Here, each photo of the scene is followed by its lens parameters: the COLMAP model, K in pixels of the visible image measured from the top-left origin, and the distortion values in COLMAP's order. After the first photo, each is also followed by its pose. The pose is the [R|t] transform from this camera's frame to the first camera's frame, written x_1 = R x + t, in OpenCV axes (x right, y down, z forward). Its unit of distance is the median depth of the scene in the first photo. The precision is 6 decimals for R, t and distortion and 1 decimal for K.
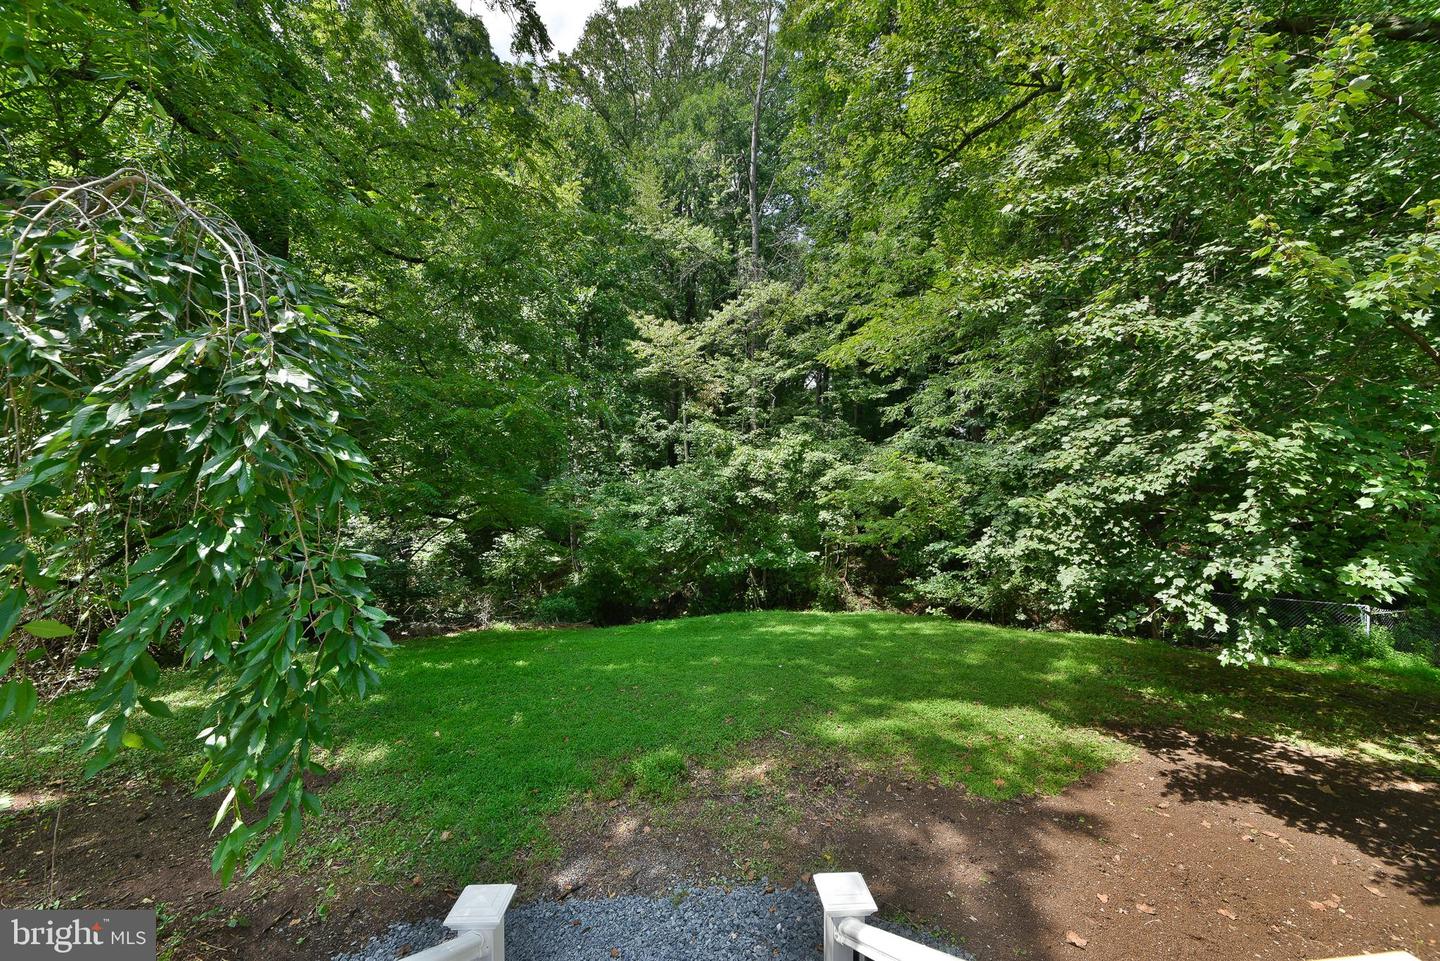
lens RADIAL K [[517.1, 0, 718.7], [0, 517.1, 493.9], [0, 0, 1]] dist [0.010994, -0.012754]
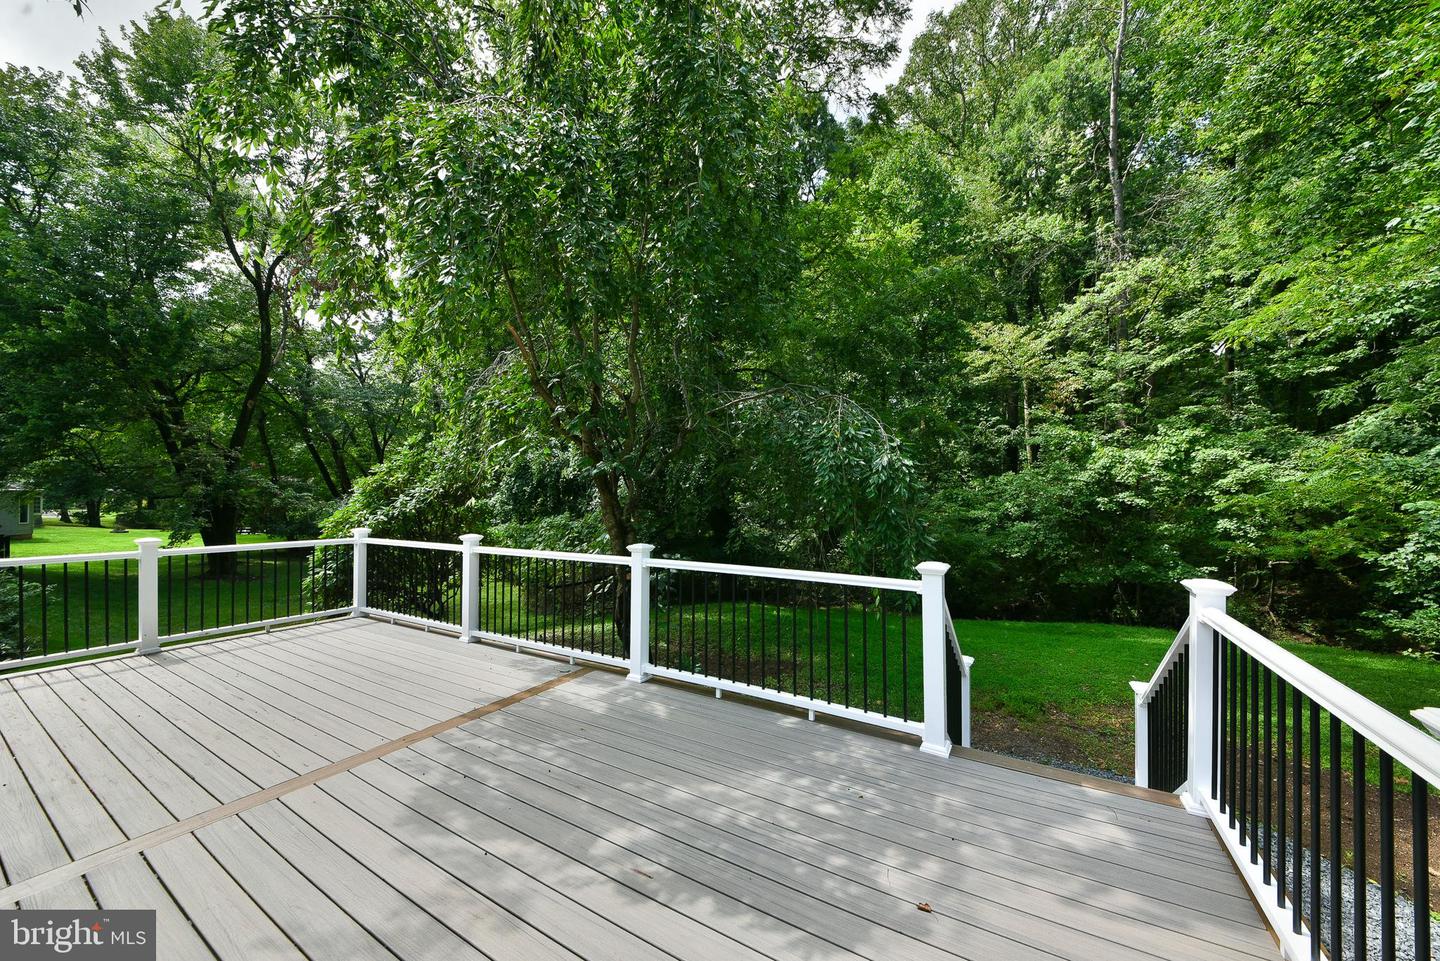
lens RADIAL K [[517.1, 0, 718.7], [0, 517.1, 493.9], [0, 0, 1]] dist [0.010994, -0.012754]
pose [[0.824849, -0.011712, -0.565232, 0.000290], [0.004179, 0.999884, -0.014618, 0.000658], [0.565337, 0.009696, 0.824803, -0.132182]]
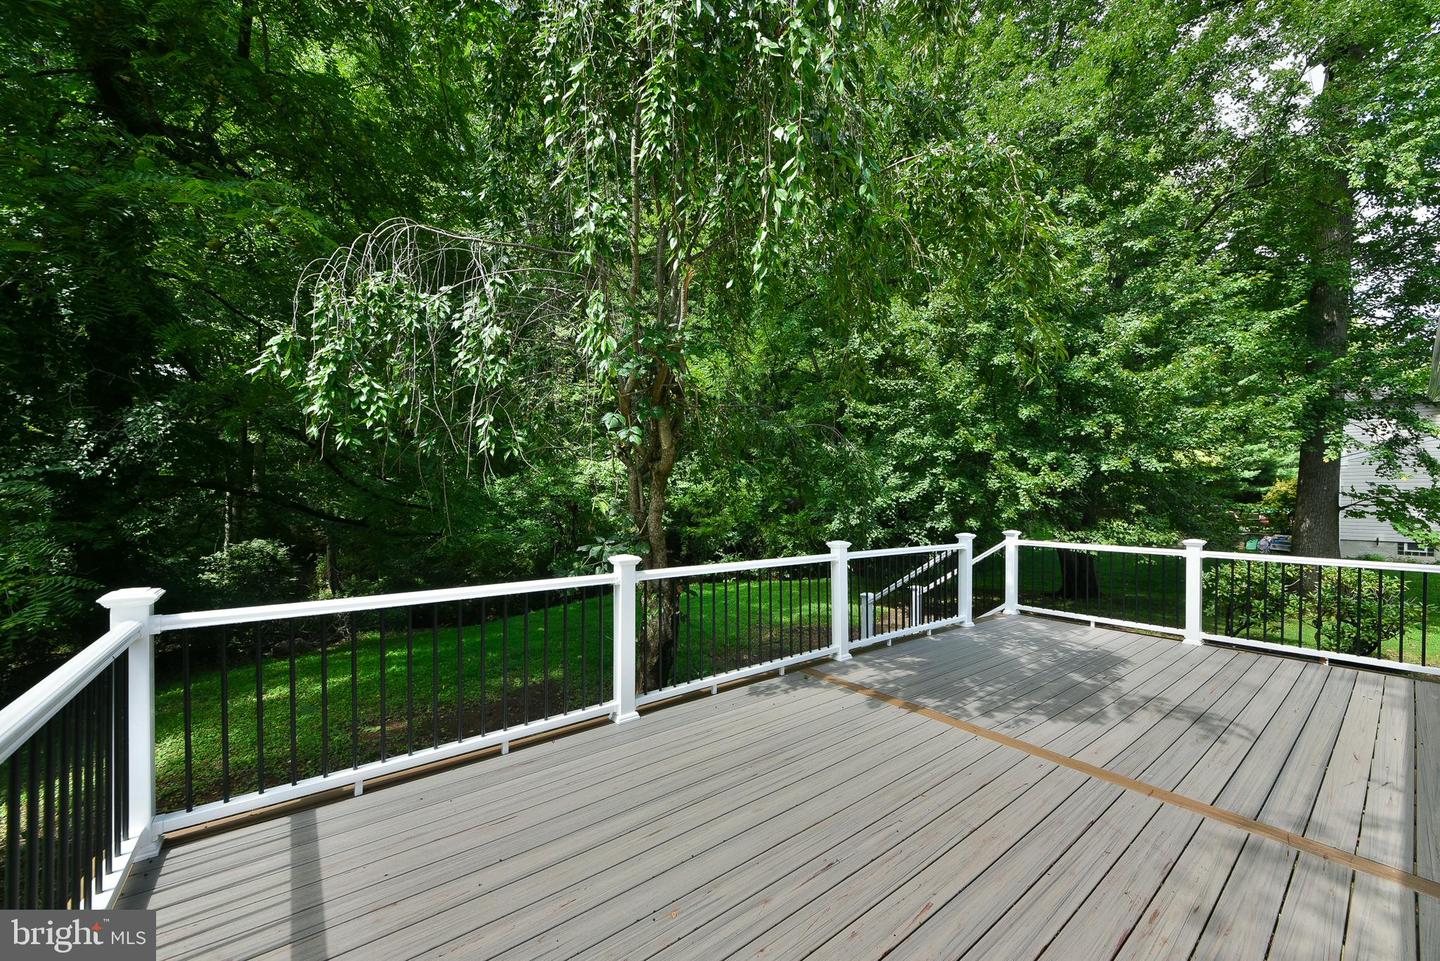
lens RADIAL K [[550.8, 0, 722.2], [0, 550.8, 505.9], [0, 0, 1]] dist [0.007822, -0.000067]
pose [[0.820911, -0.009398, 0.570979, -0.307340], [0.000611, 0.999878, 0.015580, -0.001862], [-0.571056, -0.012441, 0.820817, -0.151928]]
